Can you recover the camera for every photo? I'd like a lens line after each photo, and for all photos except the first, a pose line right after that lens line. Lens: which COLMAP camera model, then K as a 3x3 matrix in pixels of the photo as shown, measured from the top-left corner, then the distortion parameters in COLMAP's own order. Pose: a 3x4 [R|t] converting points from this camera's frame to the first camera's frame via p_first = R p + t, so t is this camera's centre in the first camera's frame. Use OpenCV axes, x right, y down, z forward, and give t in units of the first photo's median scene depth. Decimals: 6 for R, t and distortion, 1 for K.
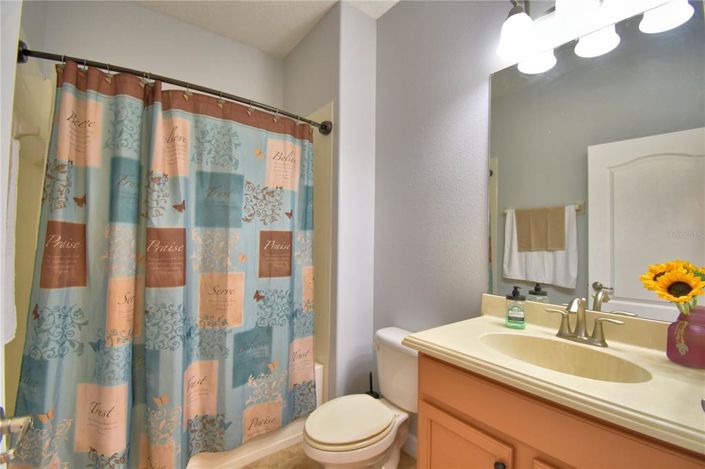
lens RADIAL K [[313.8, 0, 352.5], [0, 313.8, 234.5], [0, 0, 1]] dist [-0.001790, -0.000359]
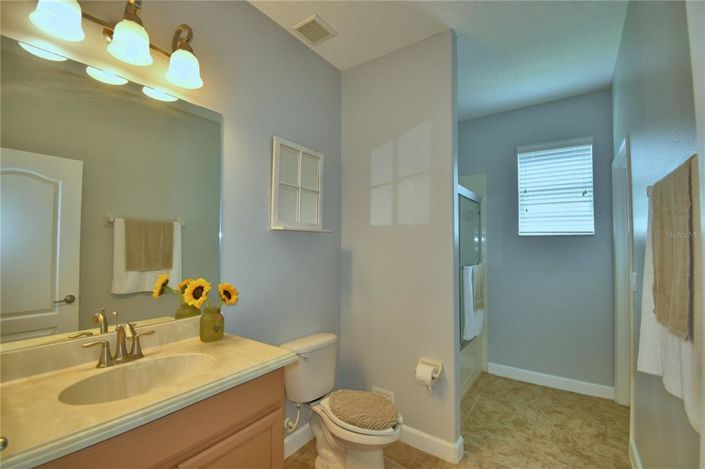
lens RADIAL K [[313.8, 0, 352.5], [0, 313.8, 234.5], [0, 0, 1]] dist [-0.001790, -0.000359]
pose [[-0.298280, 0.006555, 0.954456, -0.409032], [-0.033249, 0.999298, -0.017254, -0.048188], [-0.953899, -0.036881, -0.297853, 0.709408]]
